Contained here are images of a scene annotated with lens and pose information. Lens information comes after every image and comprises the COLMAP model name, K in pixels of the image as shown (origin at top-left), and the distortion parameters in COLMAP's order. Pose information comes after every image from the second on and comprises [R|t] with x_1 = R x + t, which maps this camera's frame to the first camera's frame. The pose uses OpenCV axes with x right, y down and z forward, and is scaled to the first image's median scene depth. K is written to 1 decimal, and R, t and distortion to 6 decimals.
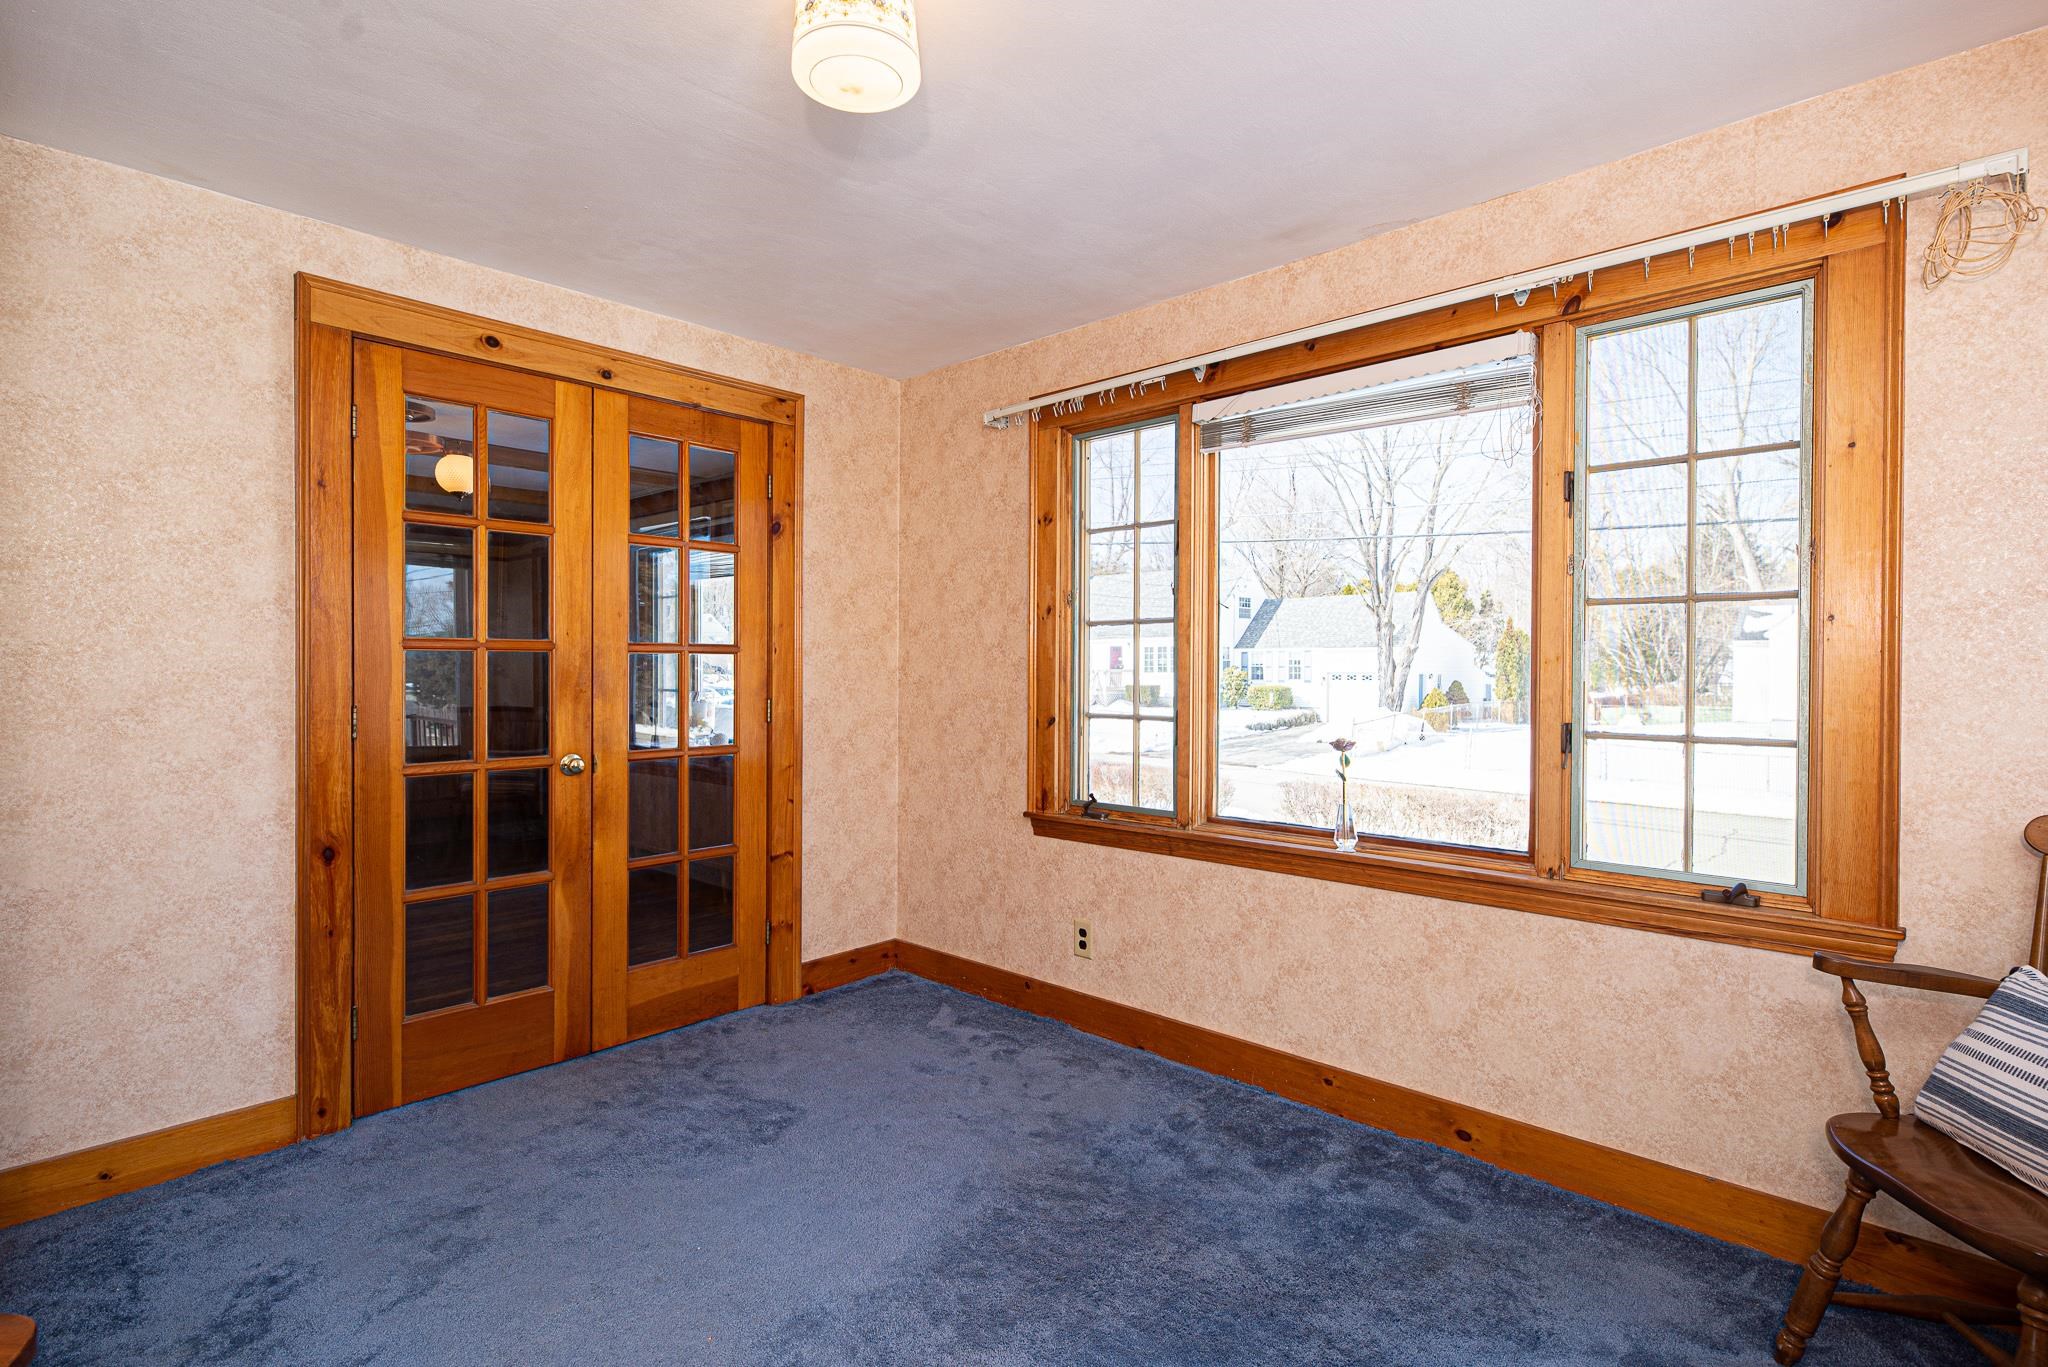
lens RADIAL K [[984.9, 0, 1024.3], [0, 984.9, 675.5], [0, 0, 1]] dist [0.005062, -0.002862]
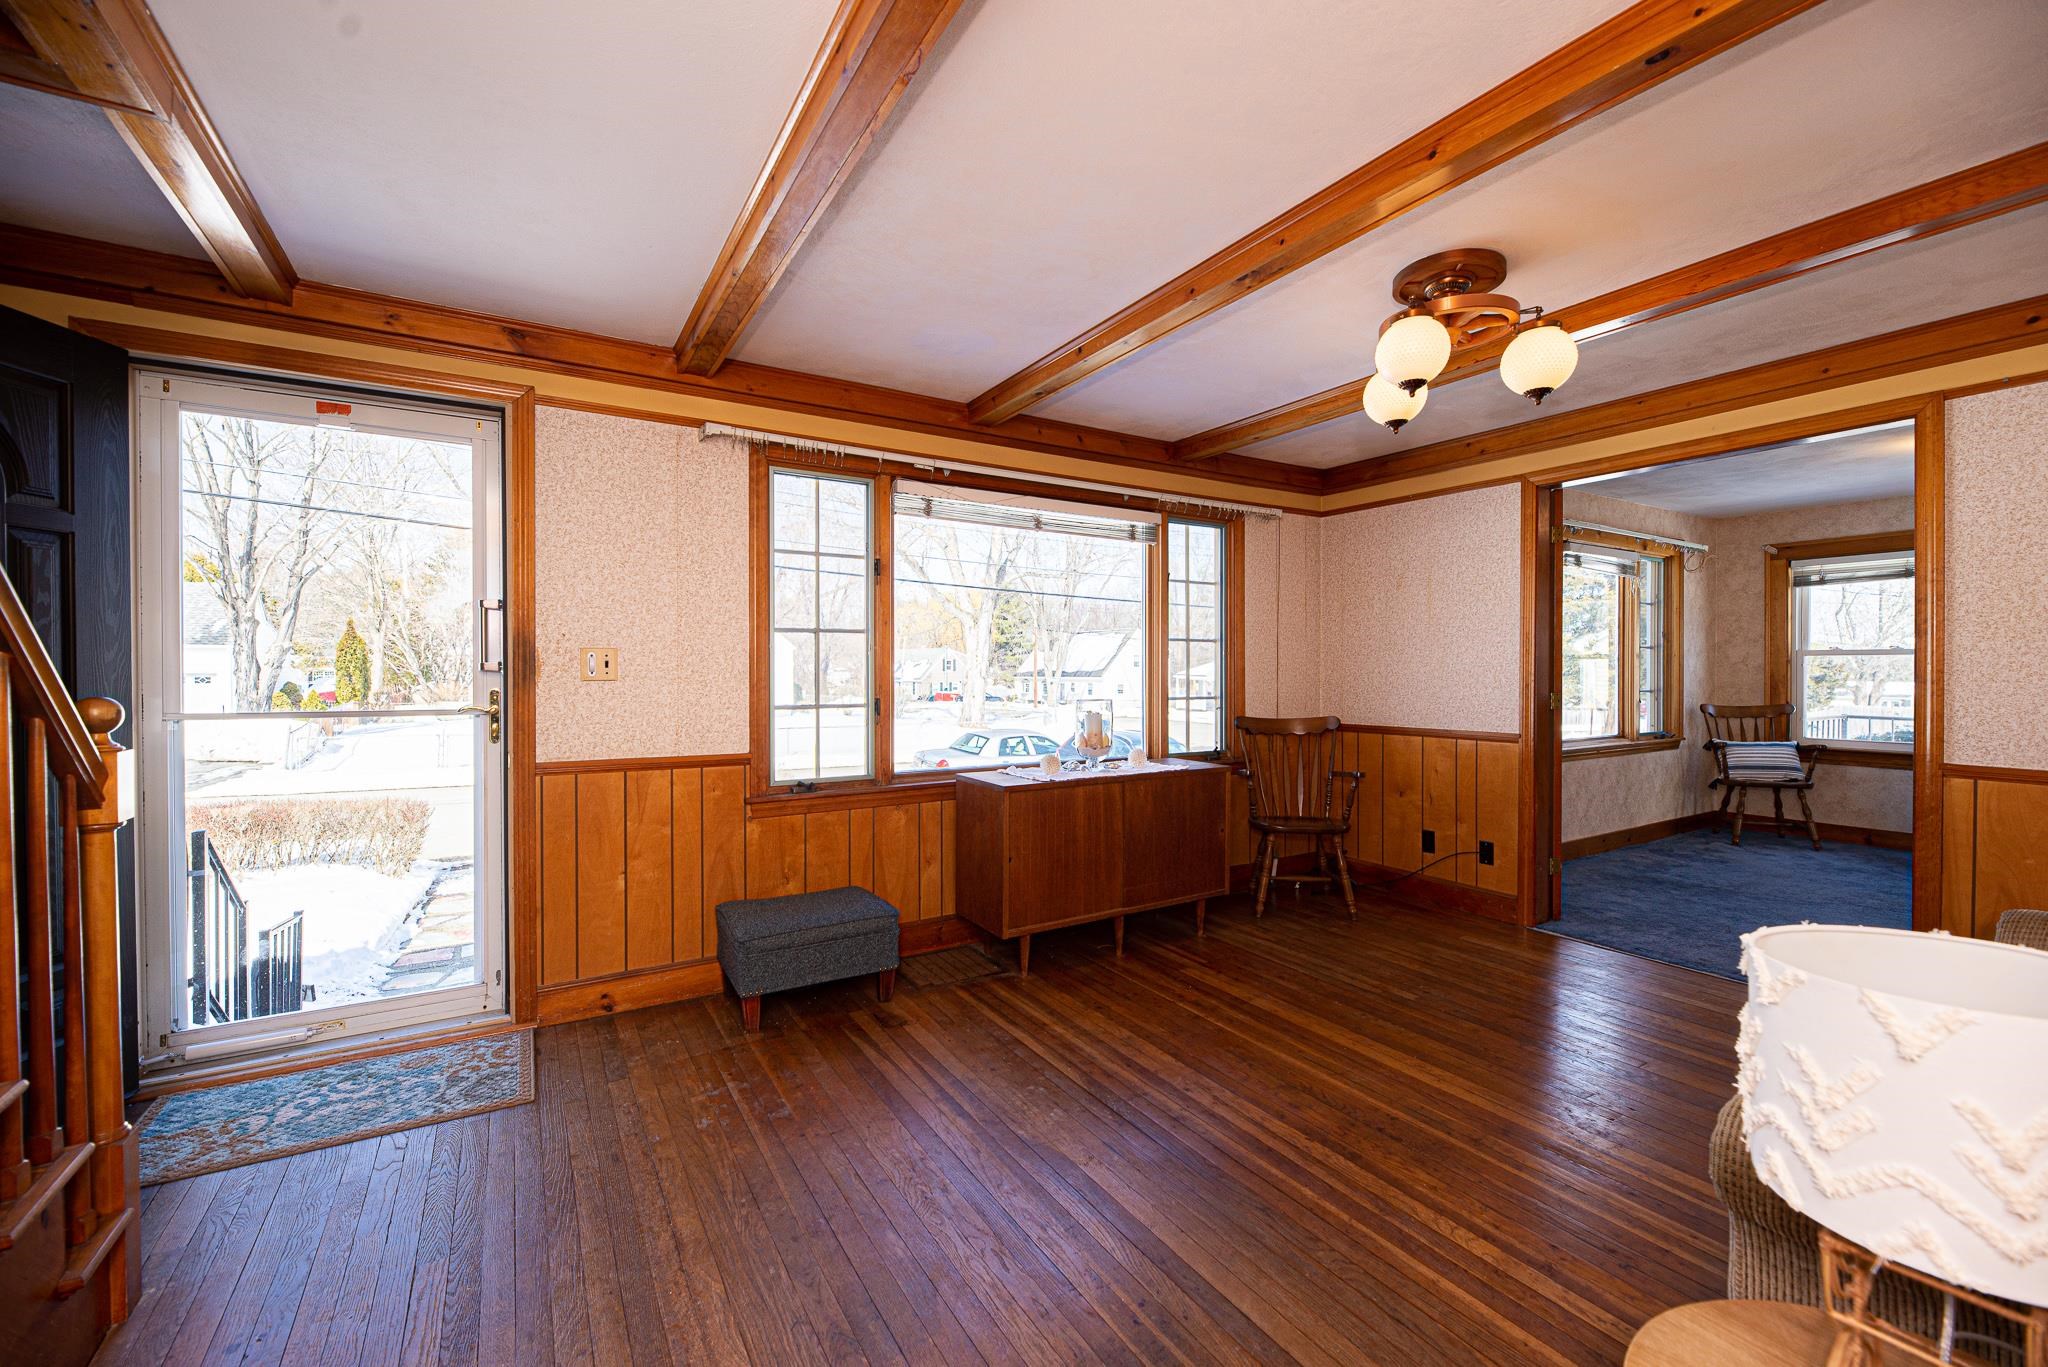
lens RADIAL K [[825.5, 0, 1014.2], [0, 825.5, 674.4], [0, 0, 1]] dist [-0.000950, -0.001021]
pose [[0.272968, -0.016550, 0.961881, -4.467564], [0.011908, 0.999834, 0.013823, -0.088419], [-0.961949, 0.007681, 0.273119, 2.718677]]
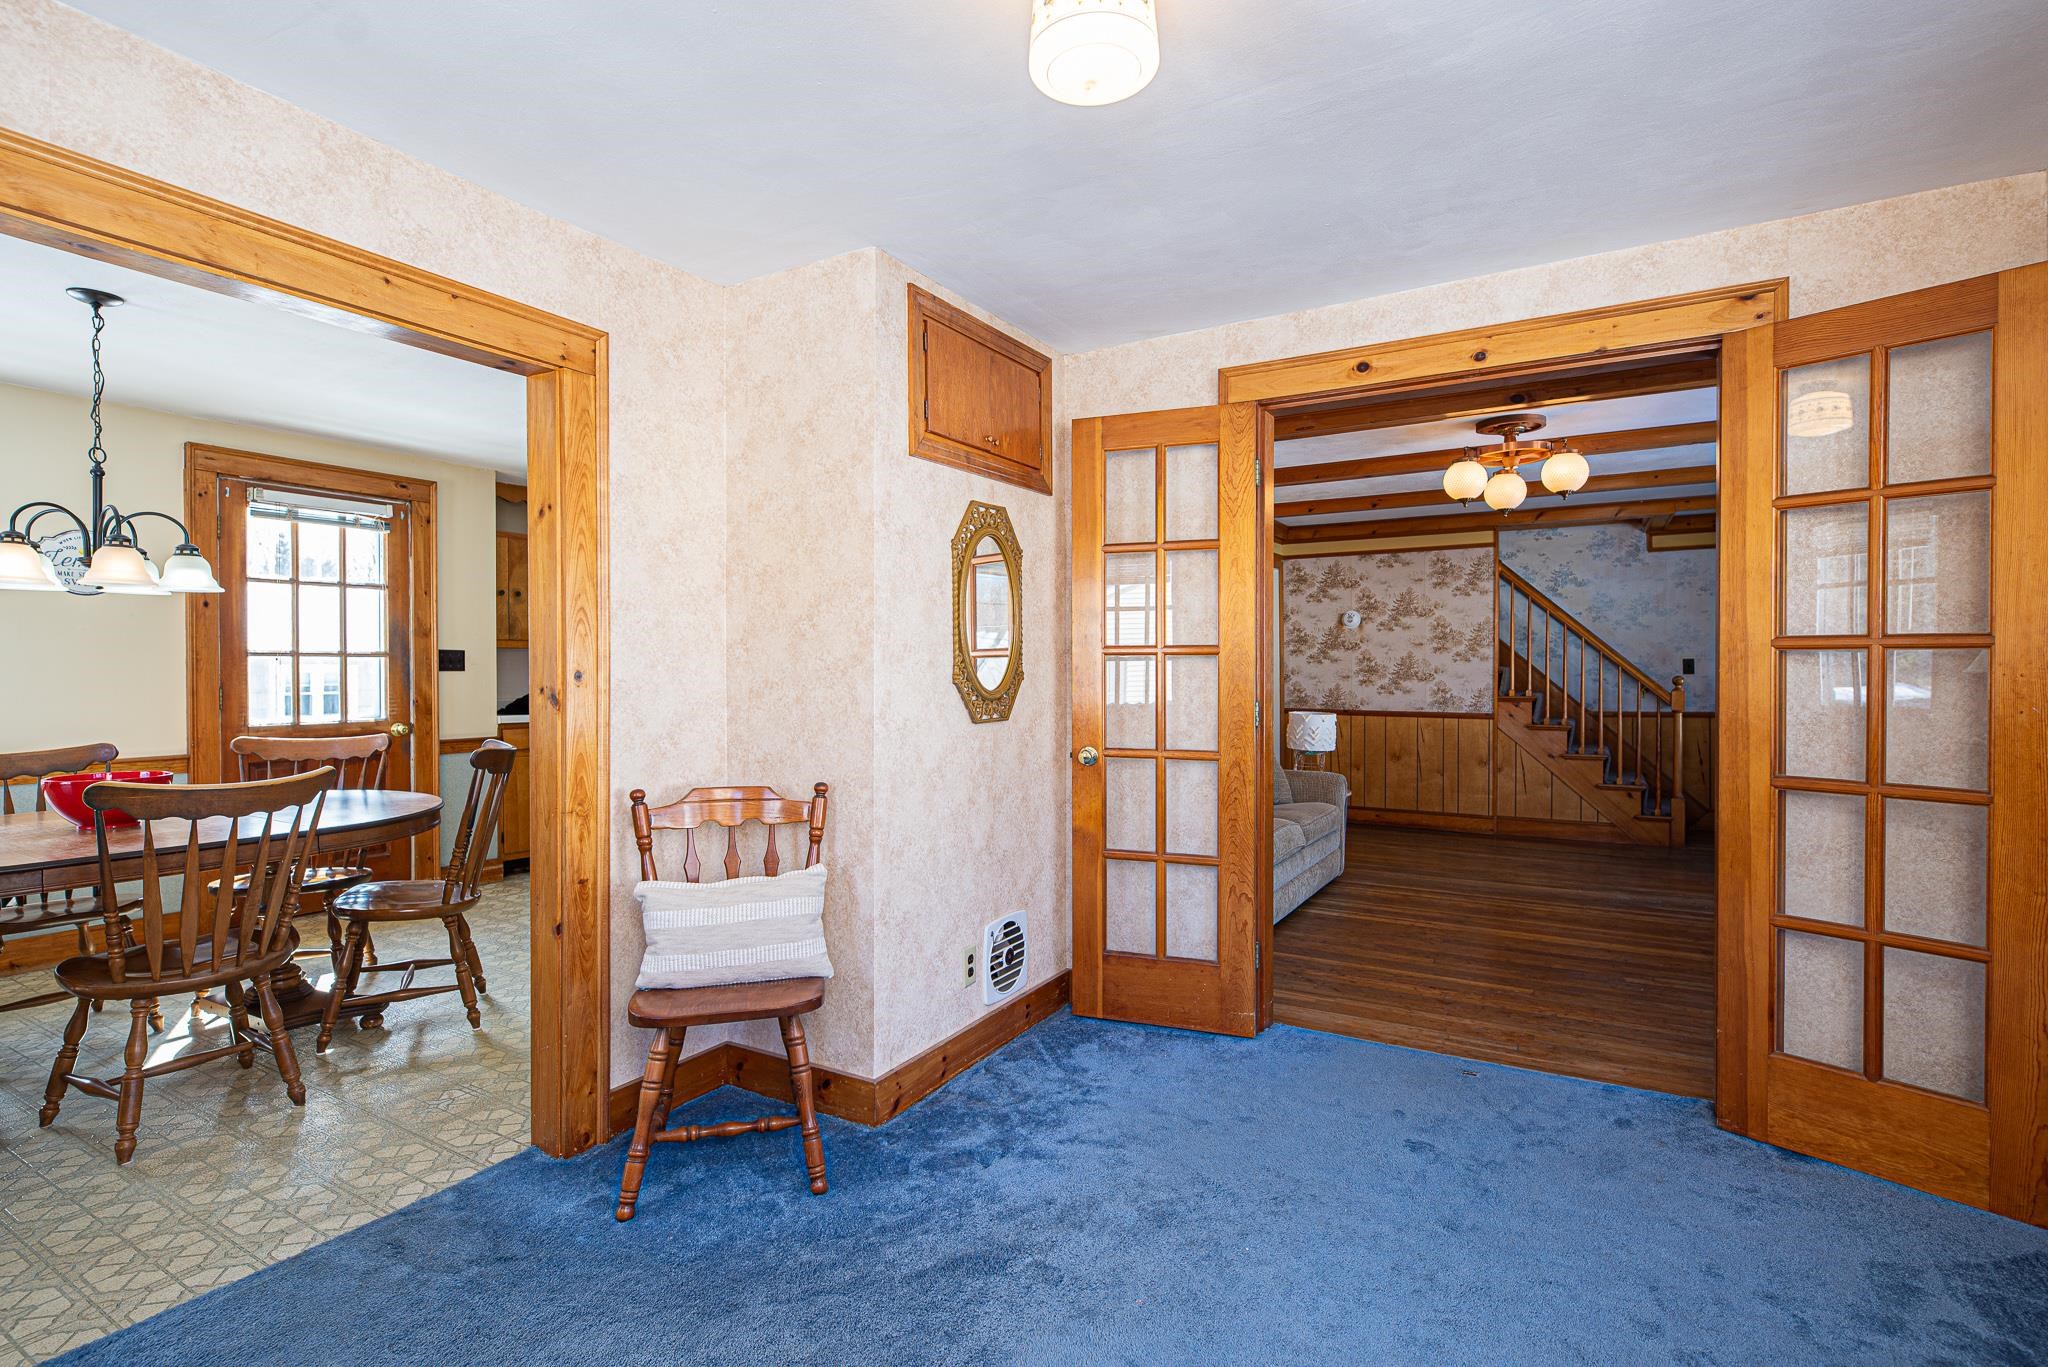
lens RADIAL K [[984.9, 0, 1014.8], [0, 984.9, 676.1], [0, 0, 1]] dist [0.005062, -0.002862]
pose [[0.214171, 0.003618, -0.976789, 0.459420], [-0.004493, 0.999986, 0.002719, -0.002053], [0.976786, 0.003807, 0.214184, 0.425277]]
